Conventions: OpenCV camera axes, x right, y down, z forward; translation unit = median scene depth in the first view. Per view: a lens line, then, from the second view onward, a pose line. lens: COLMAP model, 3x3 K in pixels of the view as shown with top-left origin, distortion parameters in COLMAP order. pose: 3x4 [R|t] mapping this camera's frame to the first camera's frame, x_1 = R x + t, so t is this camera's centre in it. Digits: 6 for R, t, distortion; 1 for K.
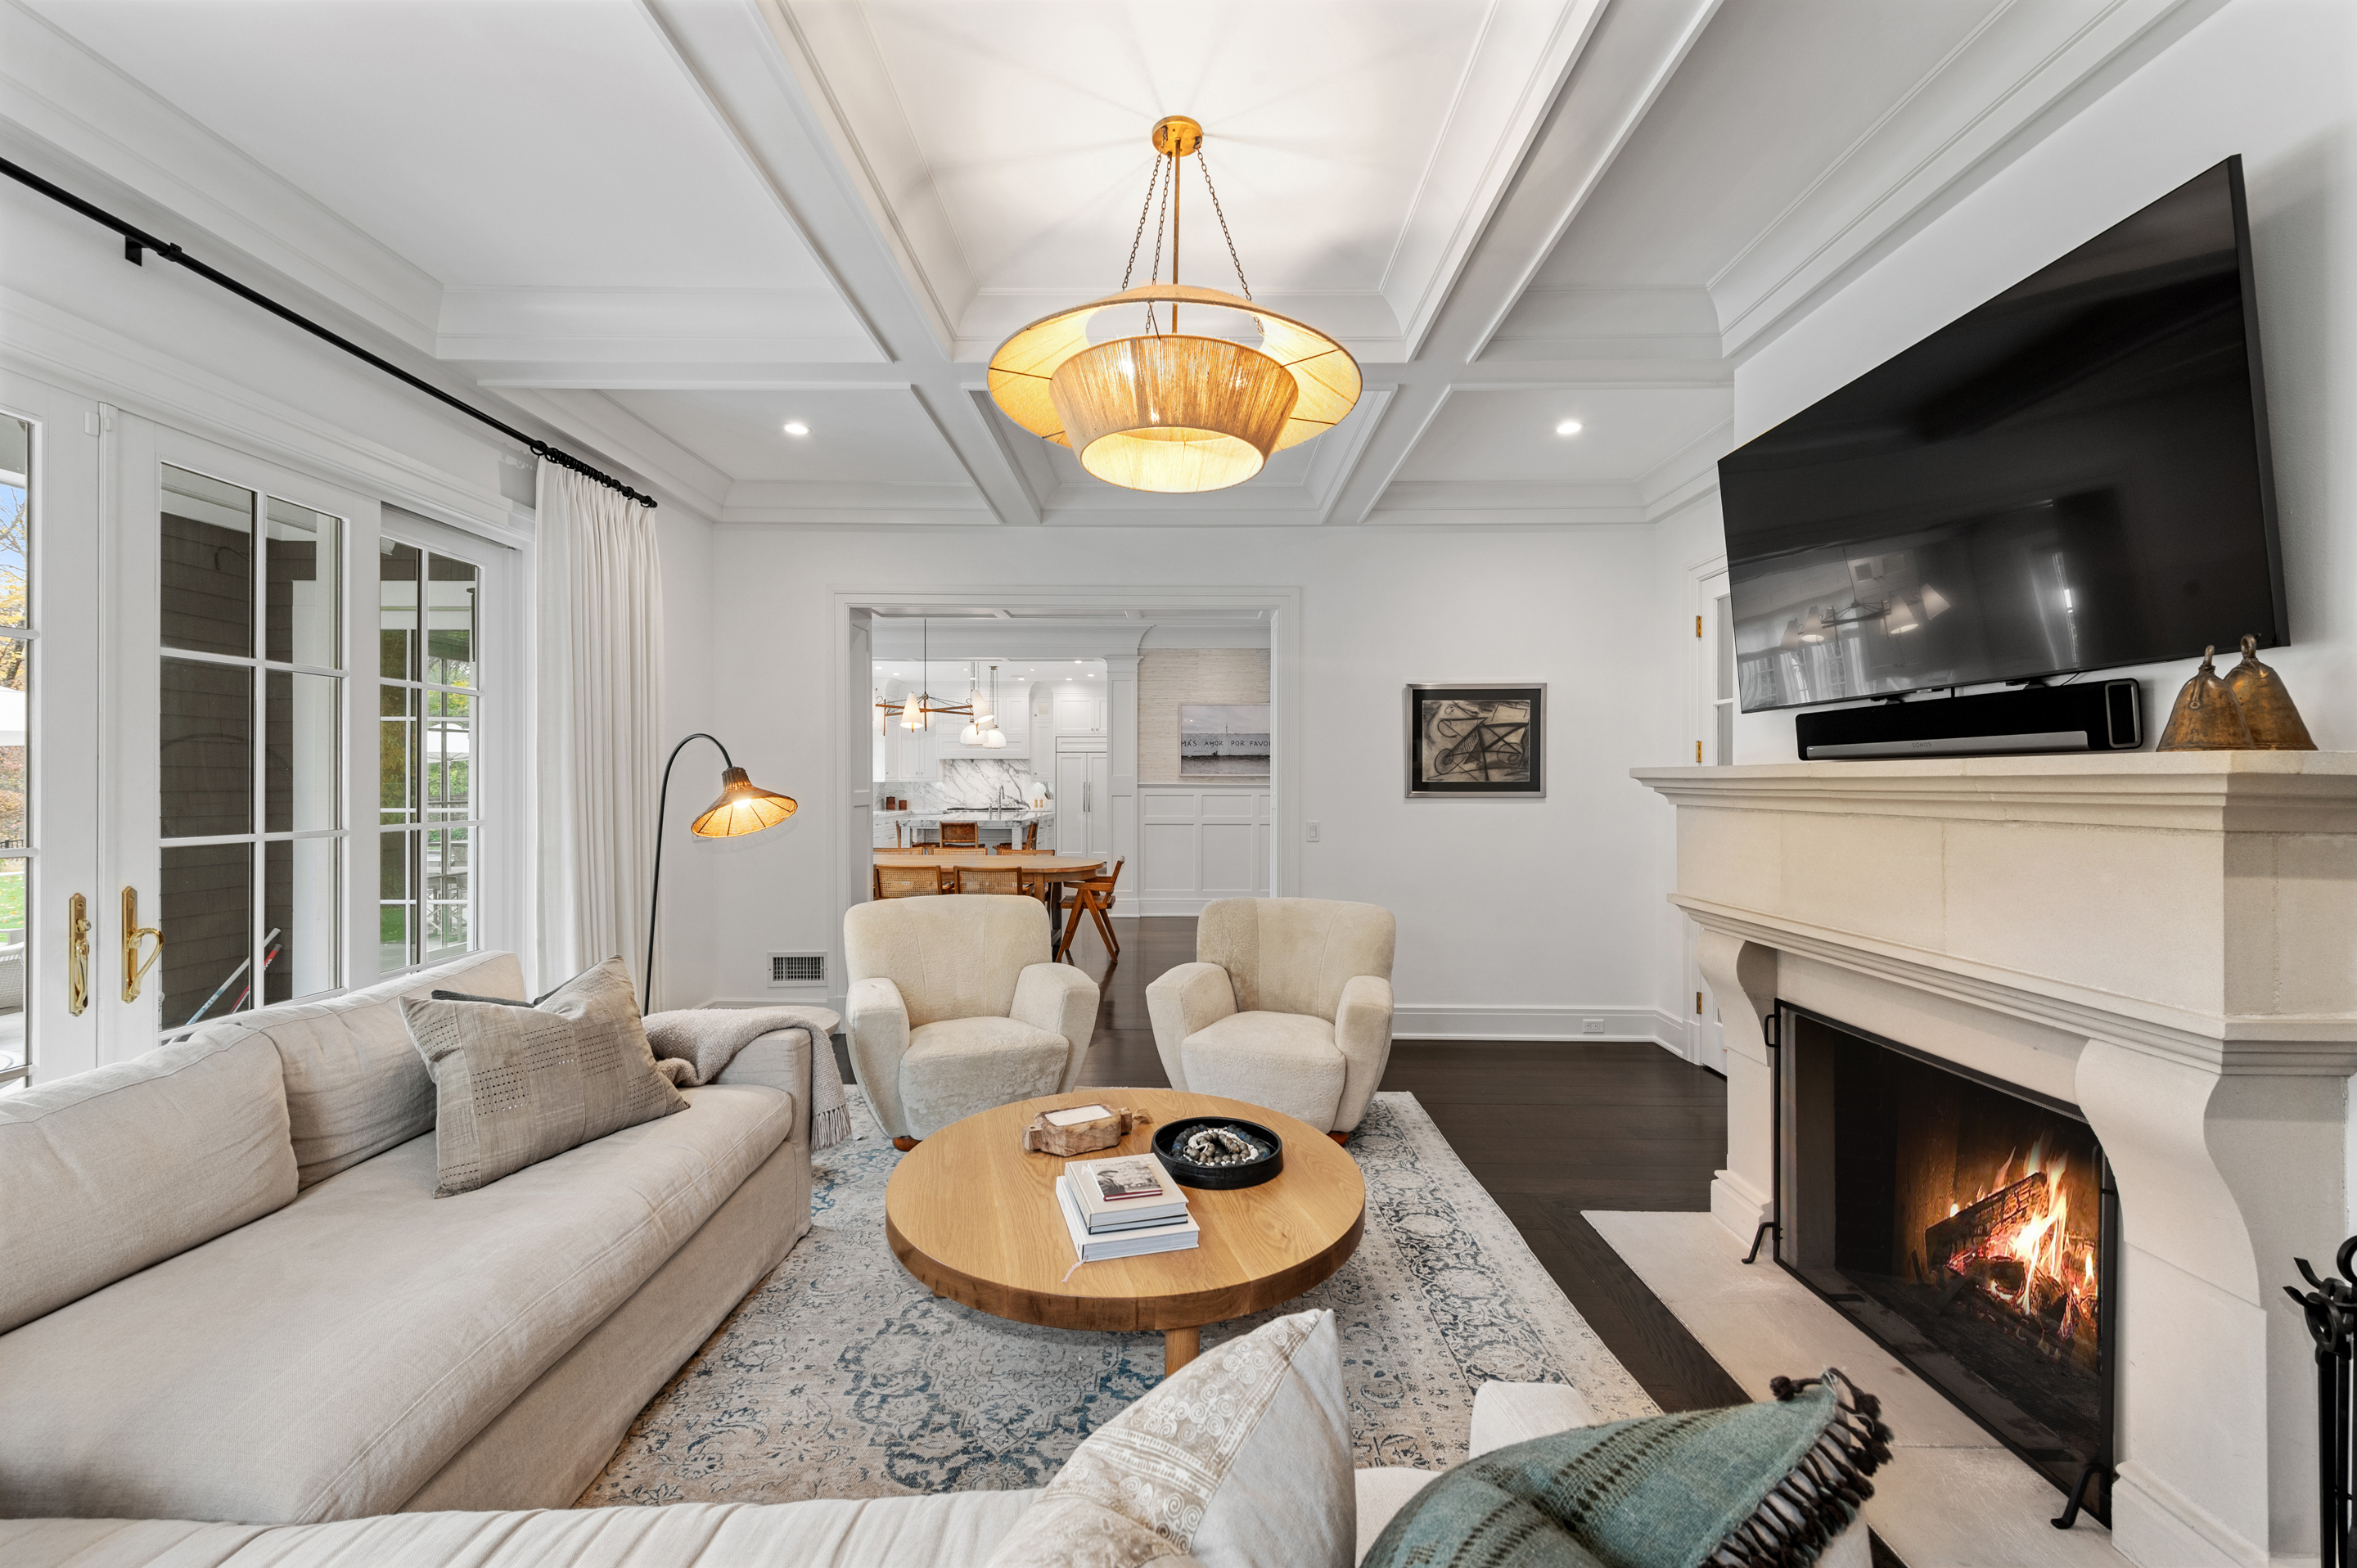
lens RADIAL K [[918.3, 0, 1169.0], [0, 918.3, 778.9], [0, 0, 1]] dist [0.008566, -0.000364]
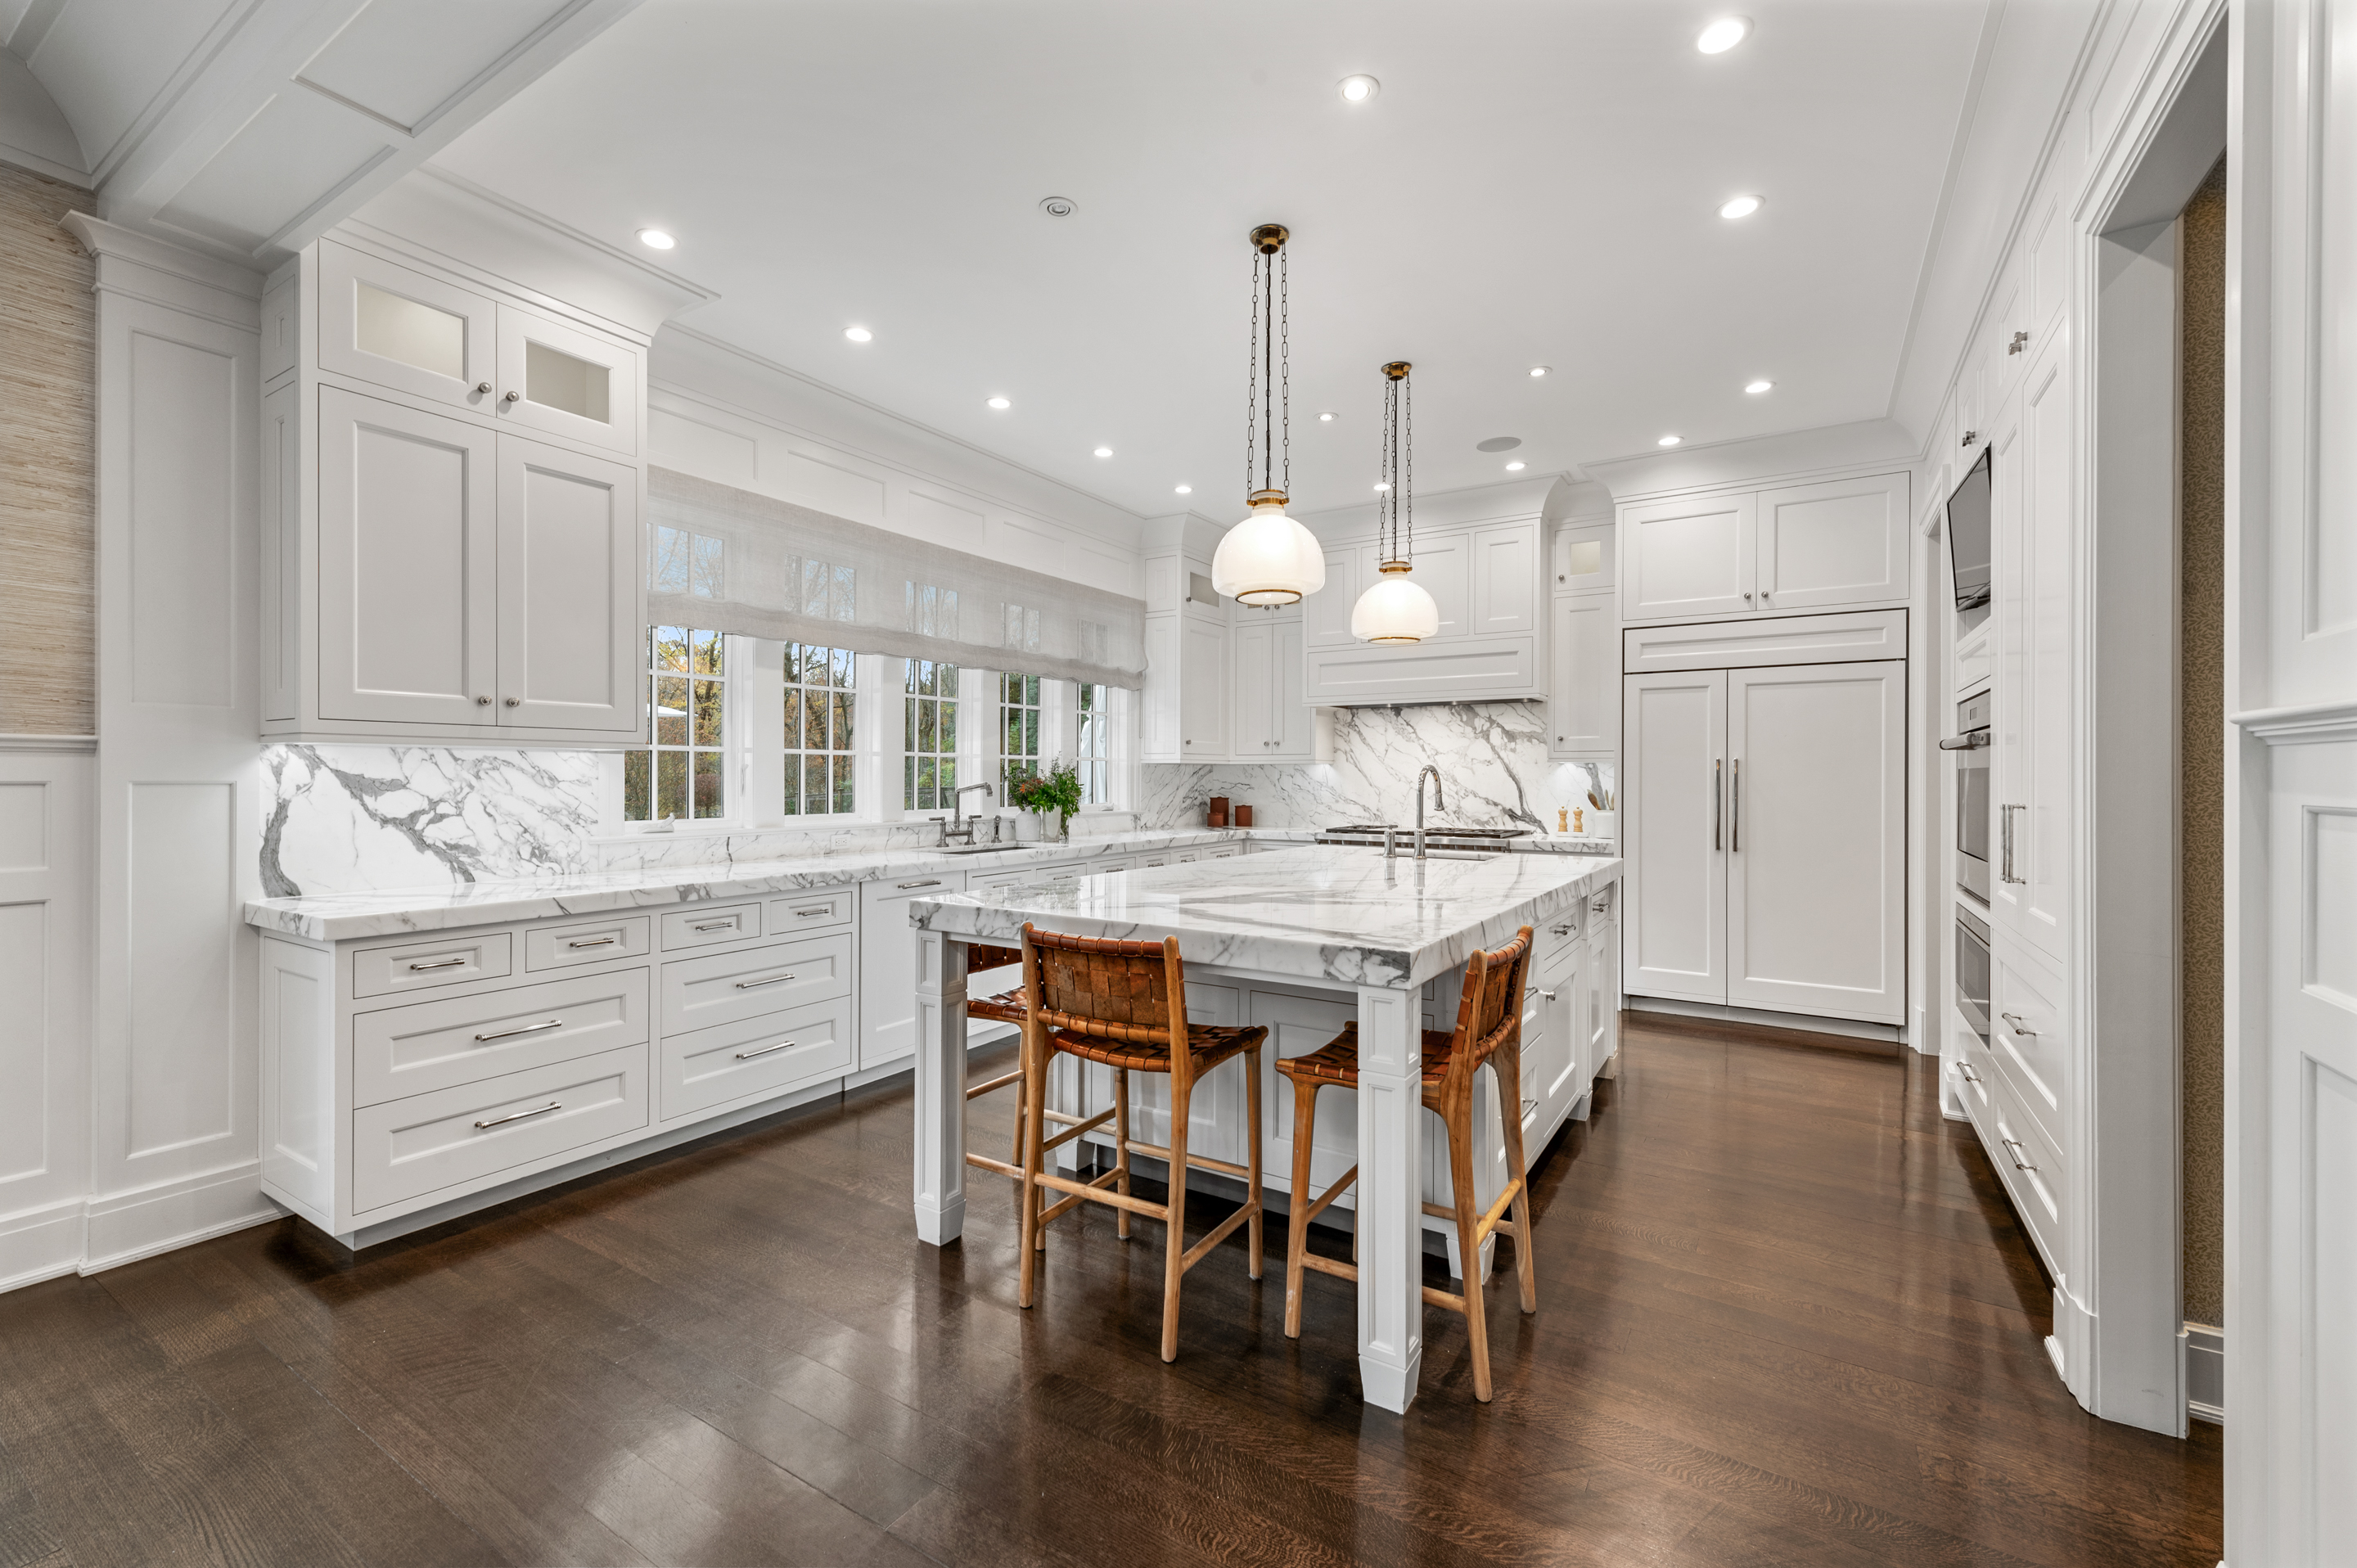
lens RADIAL K [[979.4, 0, 1168.4], [0, 979.4, 779.9], [0, 0, 1]] dist [0.019593, -0.006603]
pose [[0.852266, 0.003891, -0.523094, -0.335751], [-0.001734, 0.999988, 0.004613, 0.039332], [0.523105, -0.003024, 0.852263, 2.657200]]
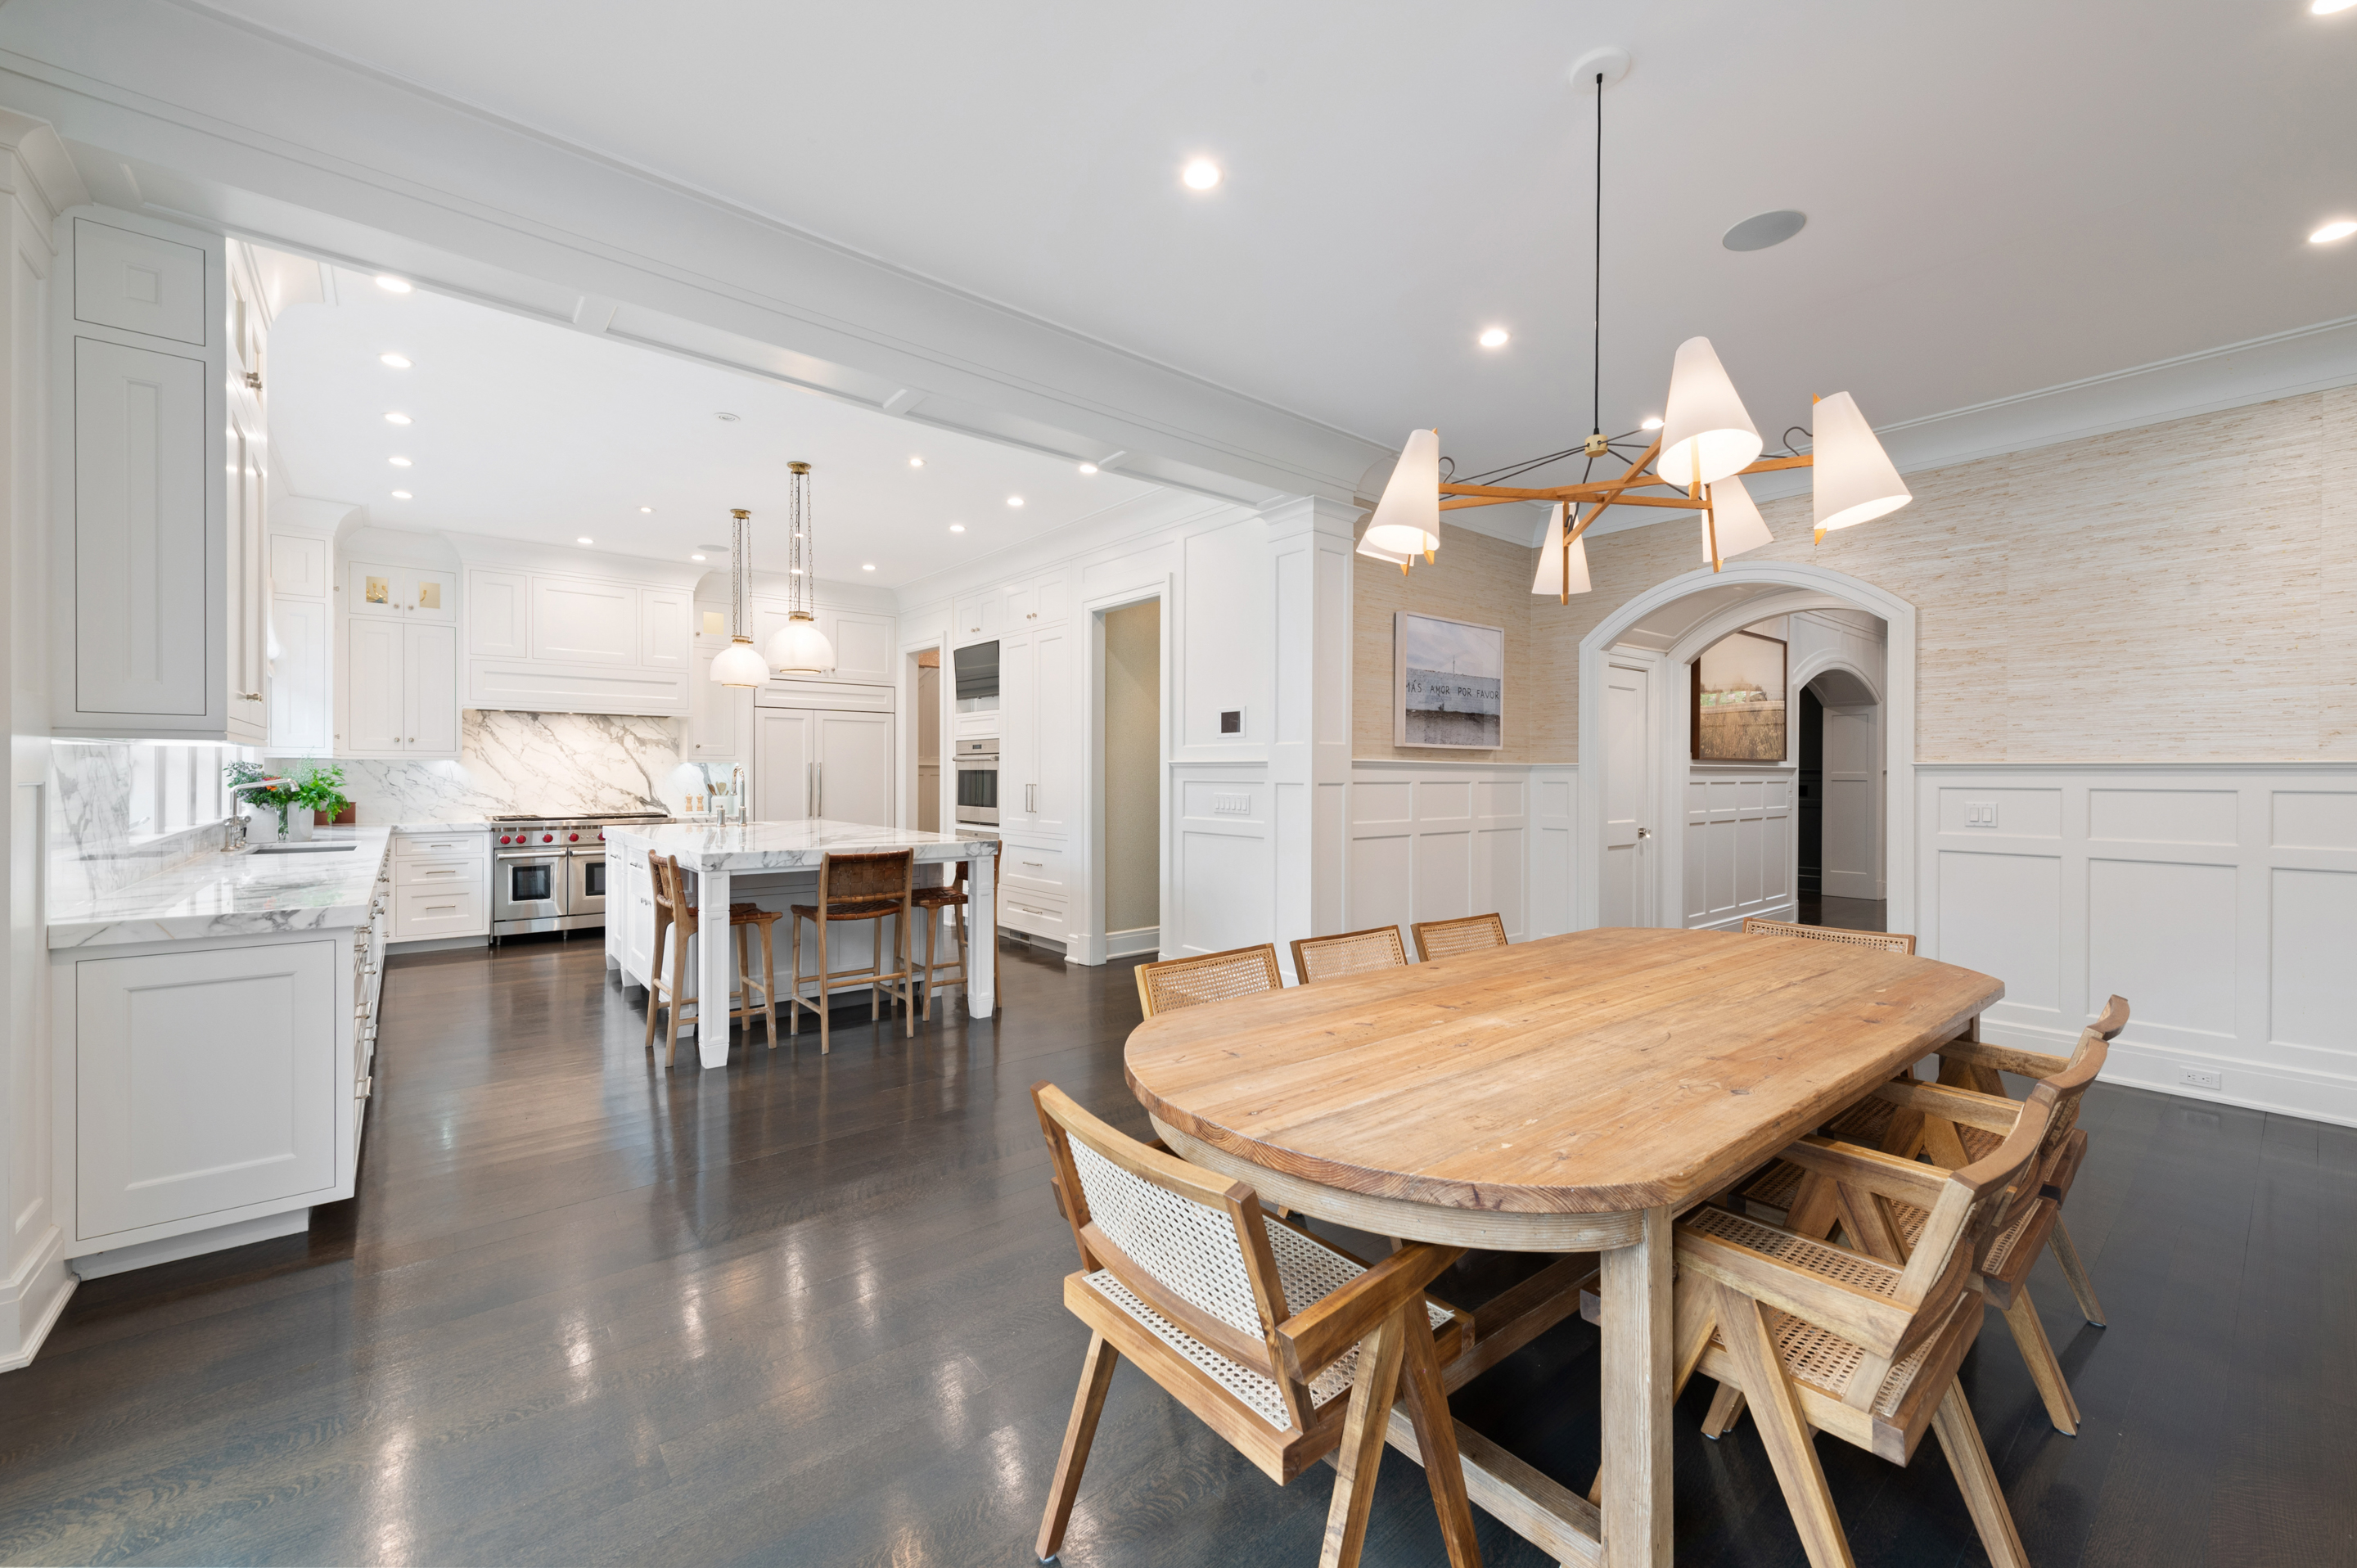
lens RADIAL K [[918.3, 0, 1169.0], [0, 918.3, 778.9], [0, 0, 1]] dist [0.008566, -0.000364]
pose [[0.764208, -0.000979, 0.644969, -1.256065], [-0.004125, 0.999971, 0.006405, 0.036575], [-0.644957, -0.007555, 0.764182, 1.939303]]
